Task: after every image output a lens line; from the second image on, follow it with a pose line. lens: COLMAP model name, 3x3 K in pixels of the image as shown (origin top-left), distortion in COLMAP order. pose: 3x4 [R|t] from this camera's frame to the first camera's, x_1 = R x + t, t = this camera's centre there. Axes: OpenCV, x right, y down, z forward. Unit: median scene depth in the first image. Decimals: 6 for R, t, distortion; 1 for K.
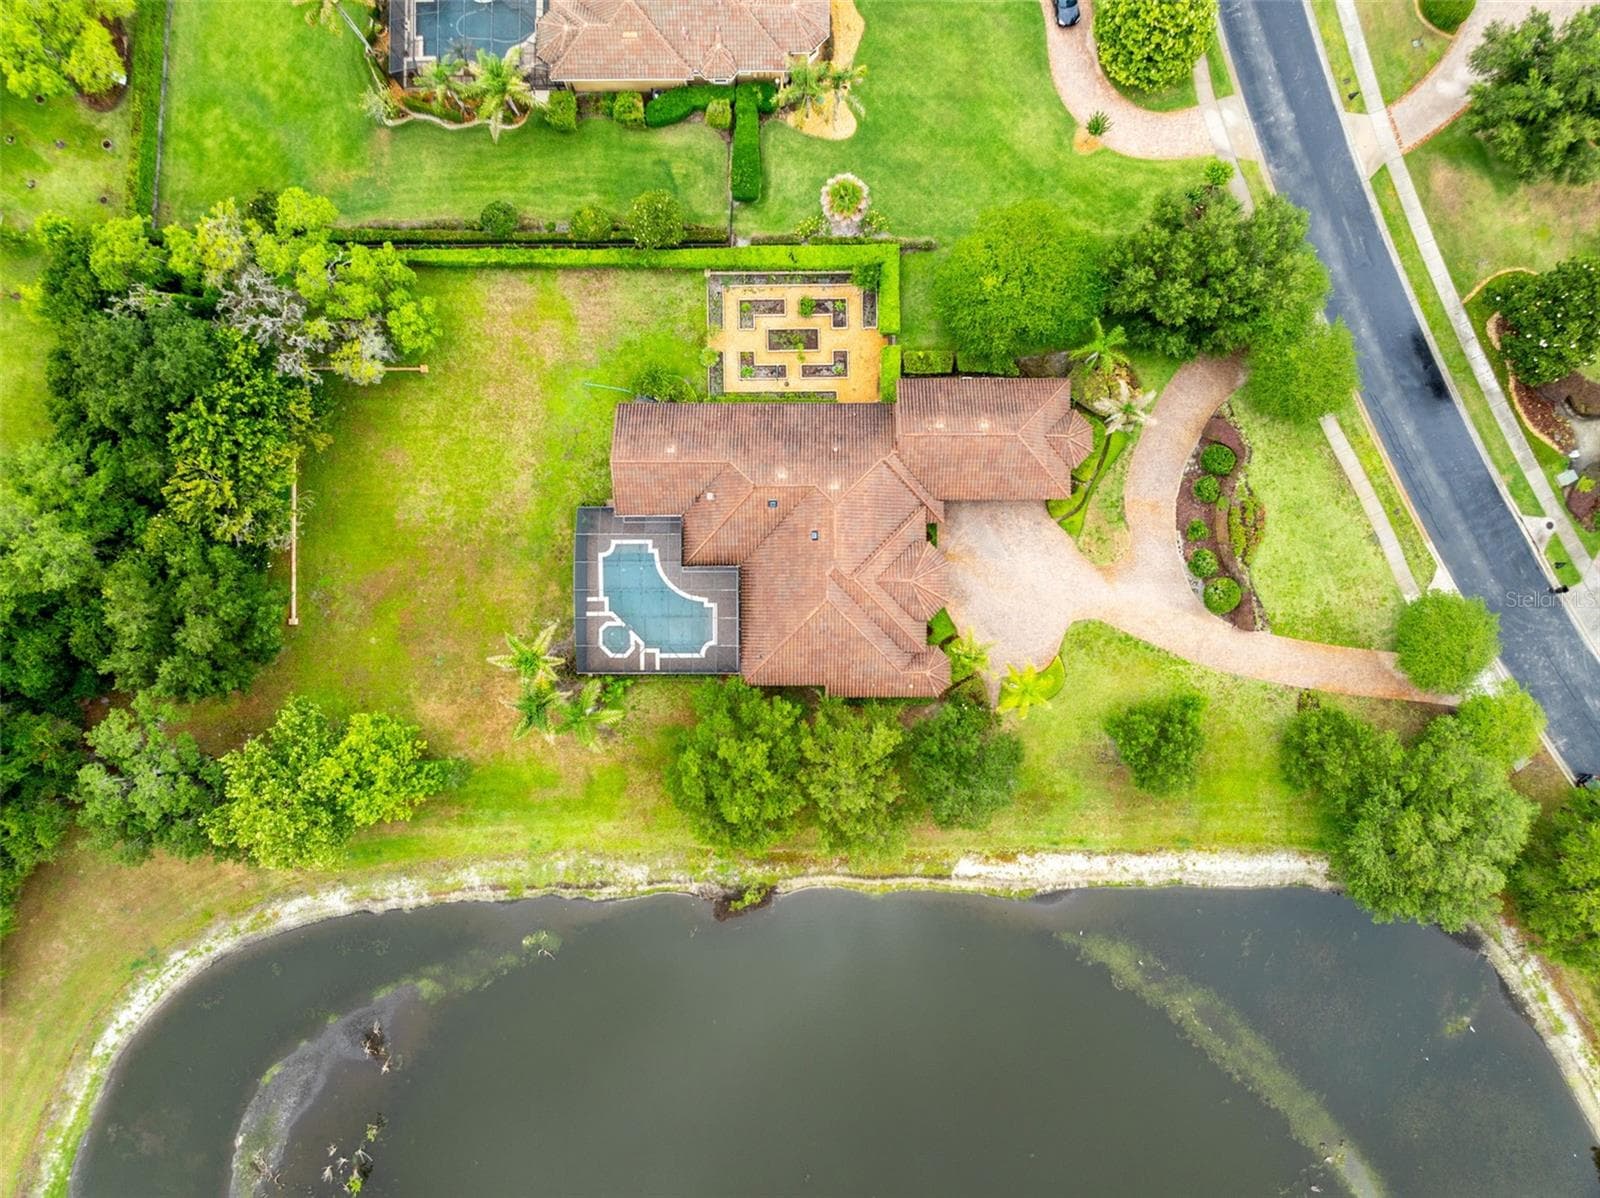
lens RADIAL K [[1121.1, 0, 798.2], [0, 1121.1, 602.3], [0, 0, 1]] dist [-0.031398, -0.003697]
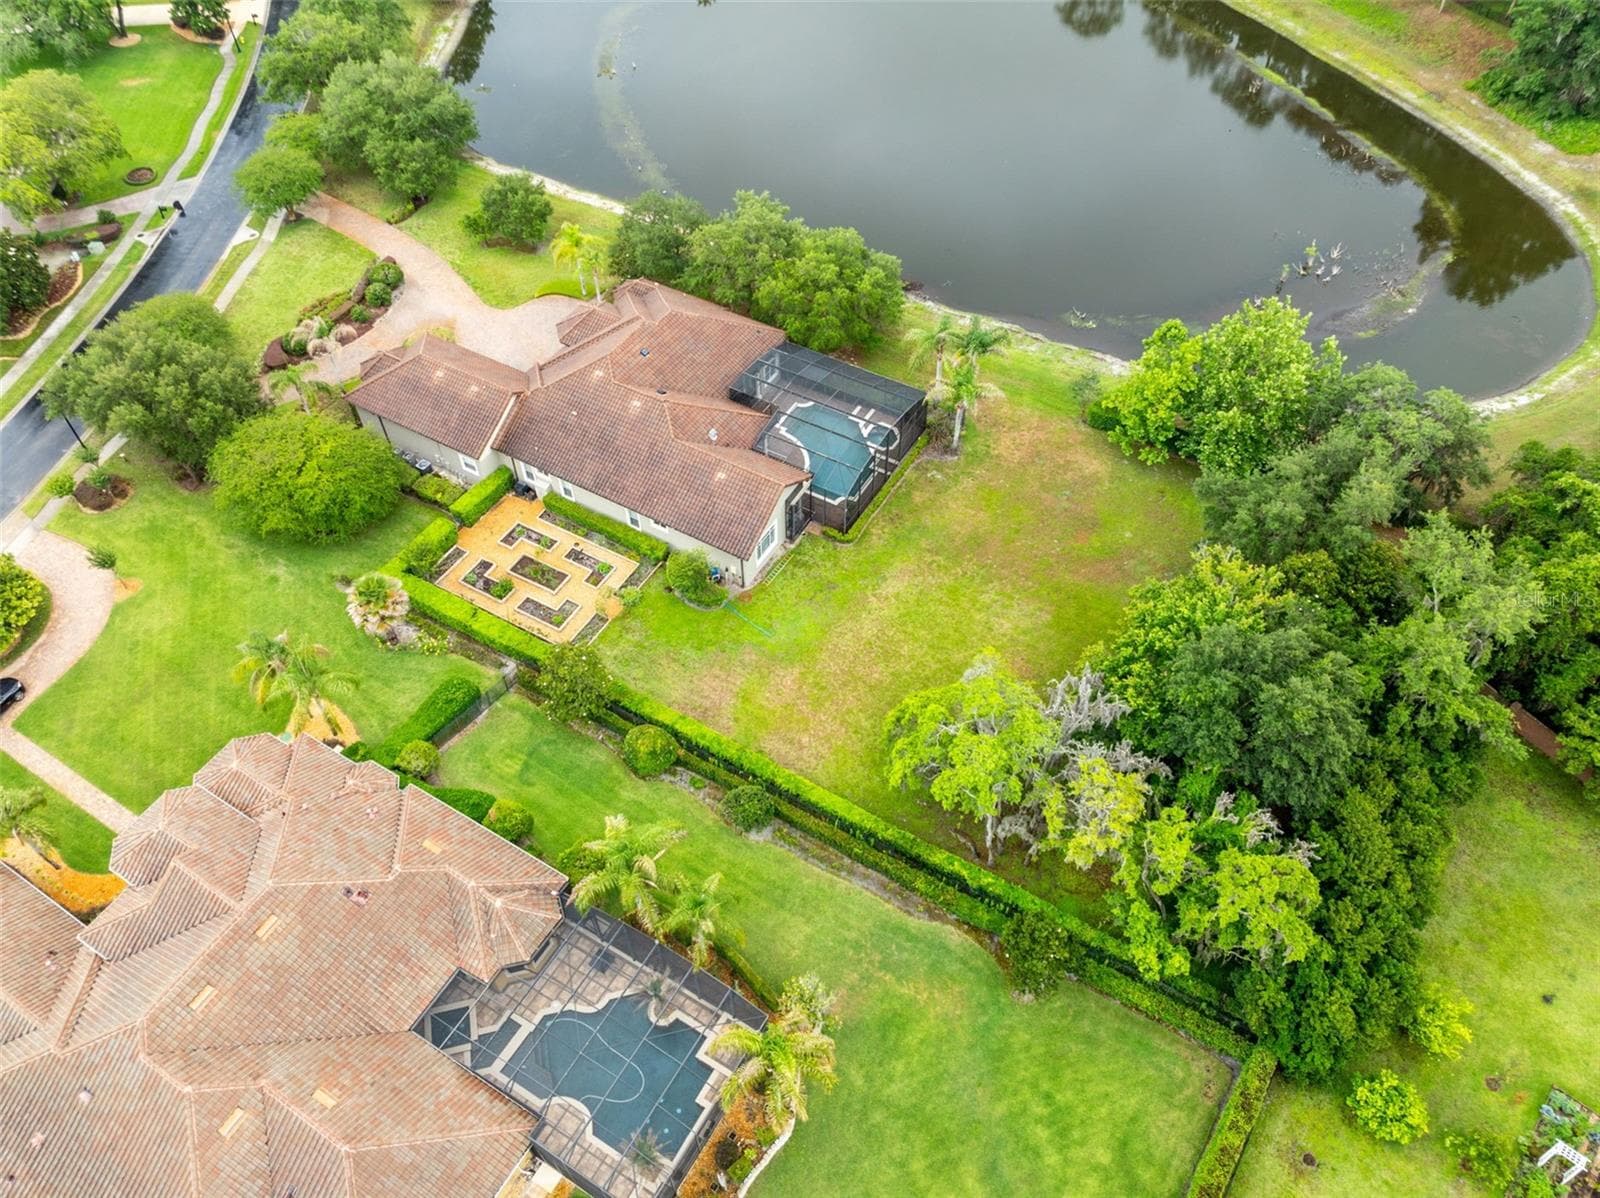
lens RADIAL K [[1121.1, 0, 798.2], [0, 1121.1, 602.3], [0, 0, 1]] dist [-0.031398, -0.003697]
pose [[-0.859651, -0.387471, 0.332966, -0.472124], [0.510852, -0.658923, 0.552133, -0.623803], [0.005463, 0.644738, 0.764384, 0.355702]]
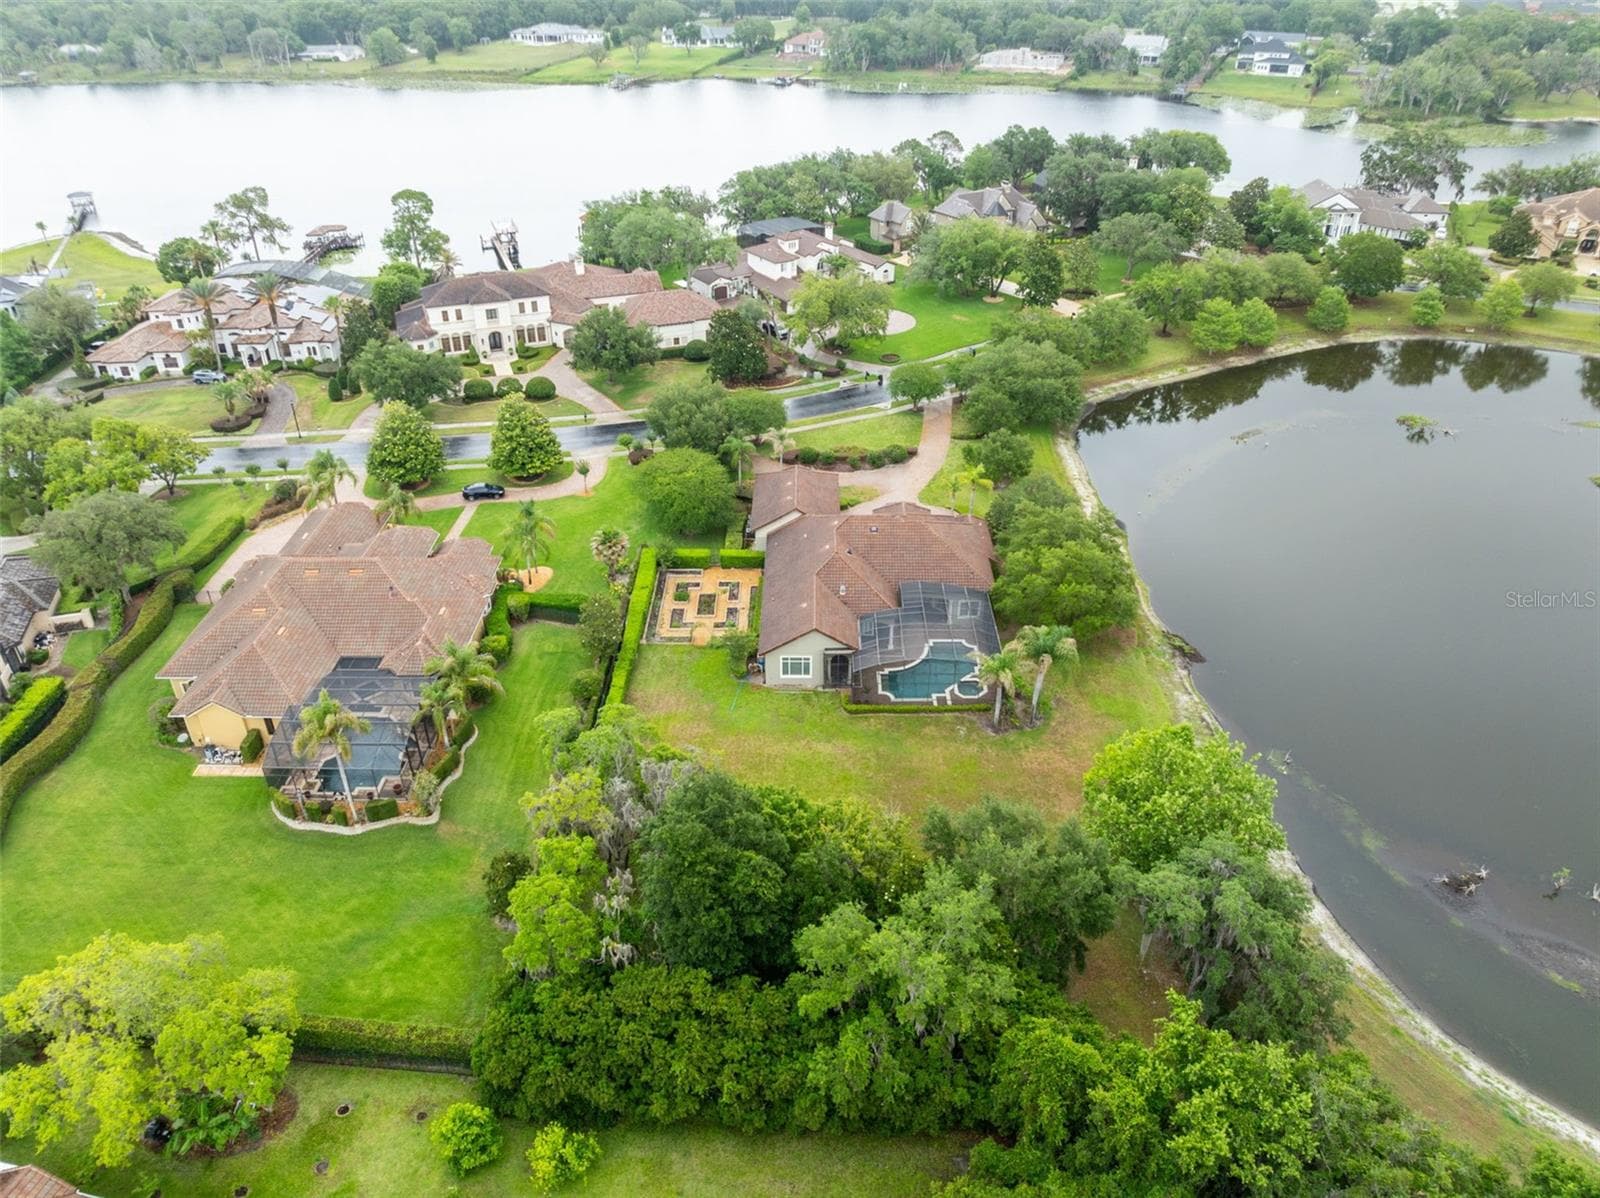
lens RADIAL K [[1121.1, 0, 798.2], [0, 1121.1, 602.3], [0, 0, 1]] dist [-0.031398, -0.003697]
pose [[0.014541, -0.526761, 0.849889, -1.036163], [0.999893, 0.006330, -0.013184, -0.119136], [0.001565, 0.849990, 0.526797, 0.356324]]
